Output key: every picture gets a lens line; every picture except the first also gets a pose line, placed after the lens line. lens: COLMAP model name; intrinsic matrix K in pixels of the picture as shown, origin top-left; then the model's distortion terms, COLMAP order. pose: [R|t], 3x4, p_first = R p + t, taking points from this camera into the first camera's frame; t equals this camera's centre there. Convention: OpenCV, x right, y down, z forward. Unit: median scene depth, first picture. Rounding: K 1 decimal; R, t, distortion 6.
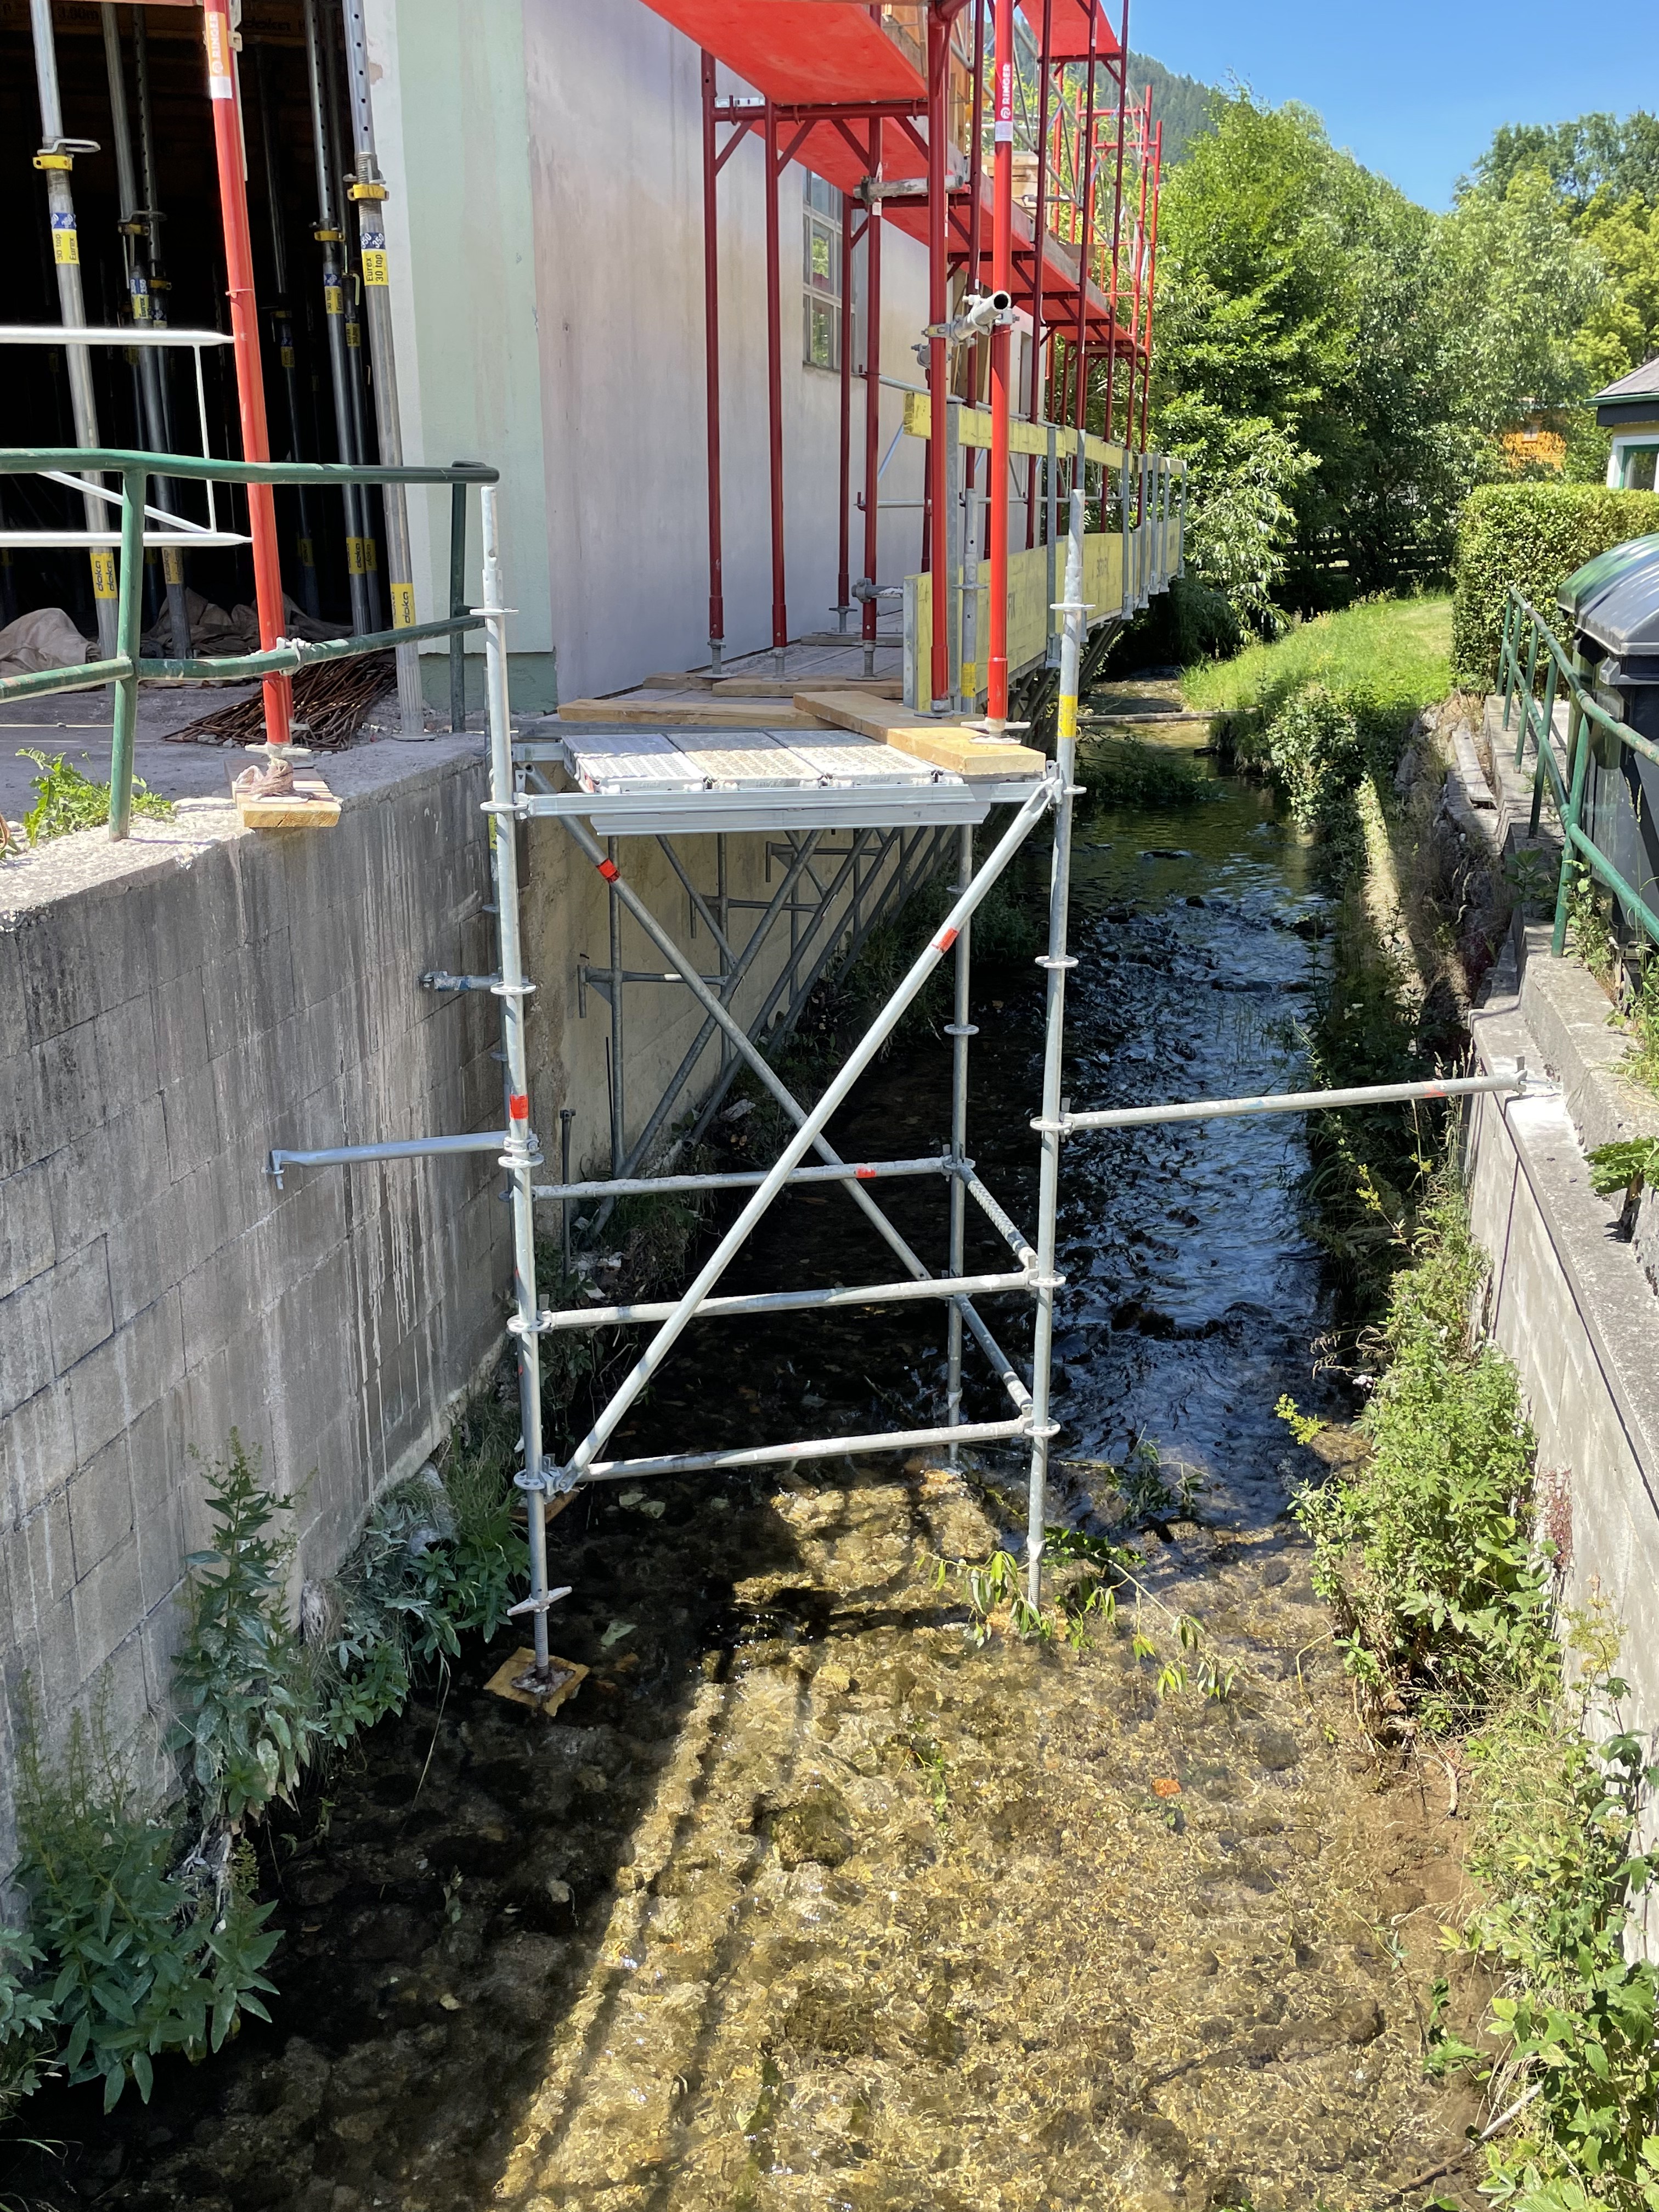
lens RADIAL K [[1941.5, 0, 829.5], [0, 1941.5, 1106.0], [0, 0, 1]] dist [0.092206, -0.123899]
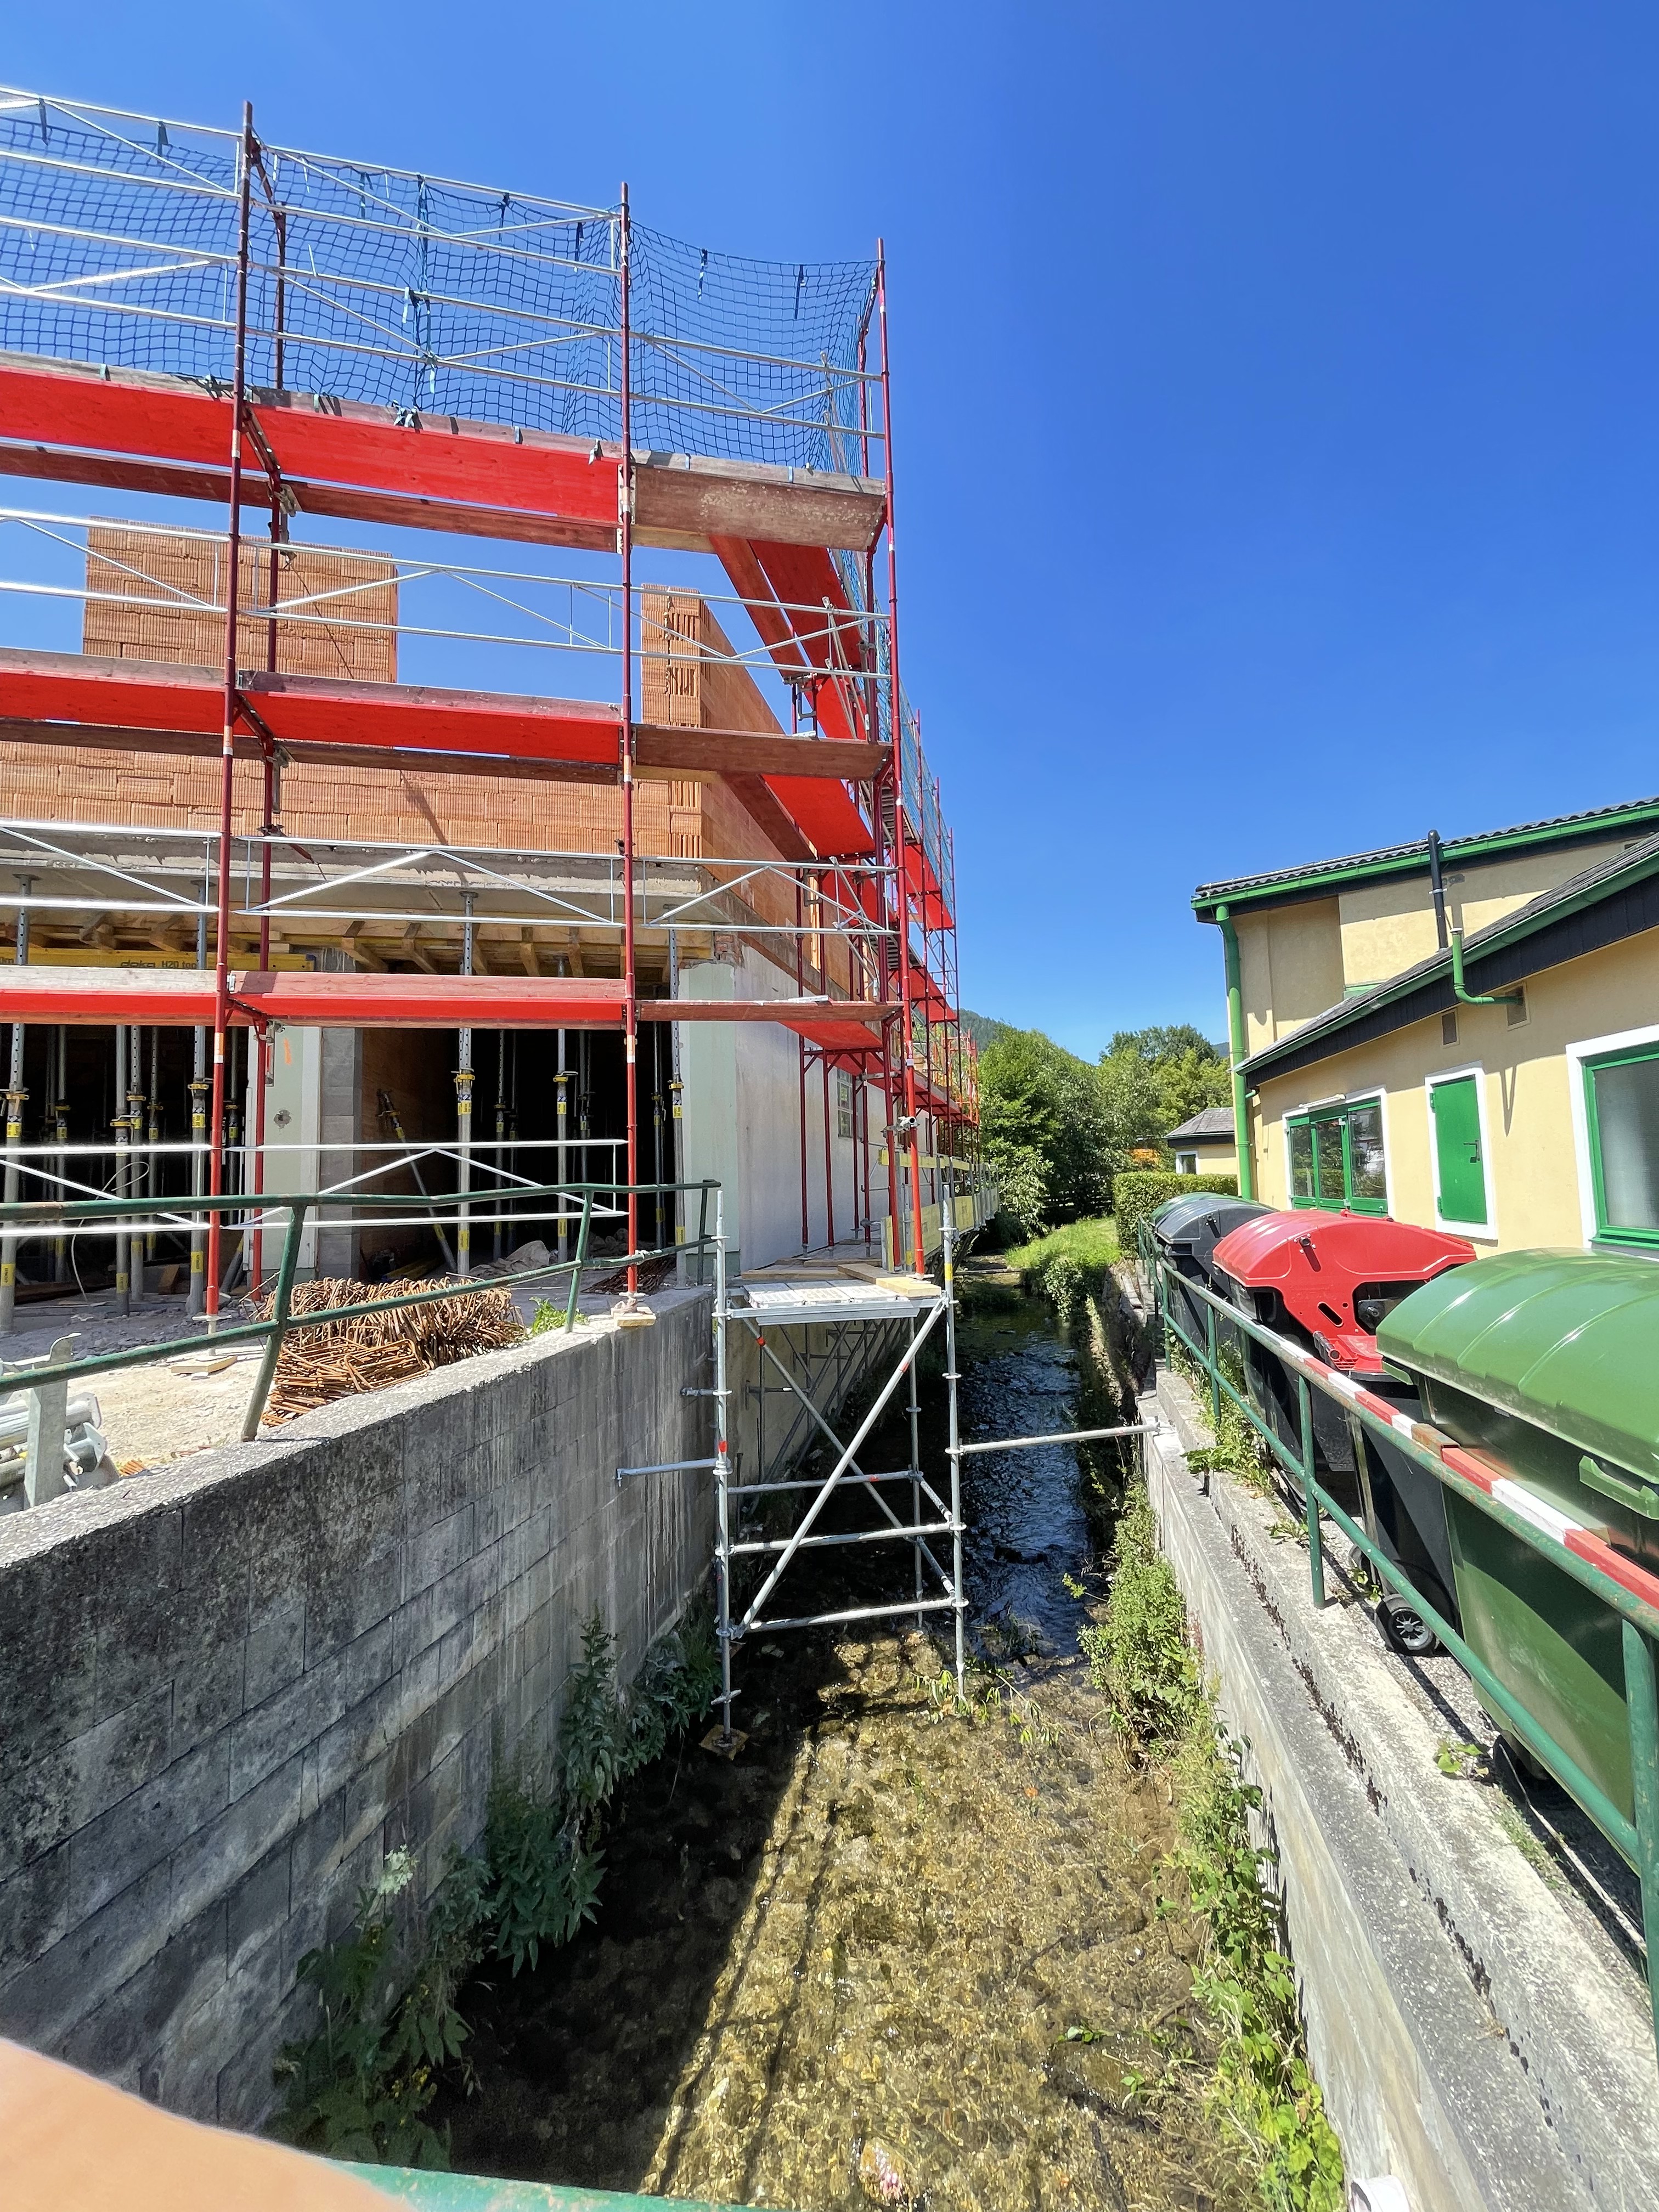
lens RADIAL K [[889.2, 0, 845.9], [0, 889.2, 1105.6], [0, 0, 1]] dist [0.018712, -0.016841]
pose [[0.999679, -0.025329, -0.001140, -0.001705], [0.023051, 0.926648, -0.375223, 0.023756], [0.010561, 0.375076, 0.926934, -0.120271]]
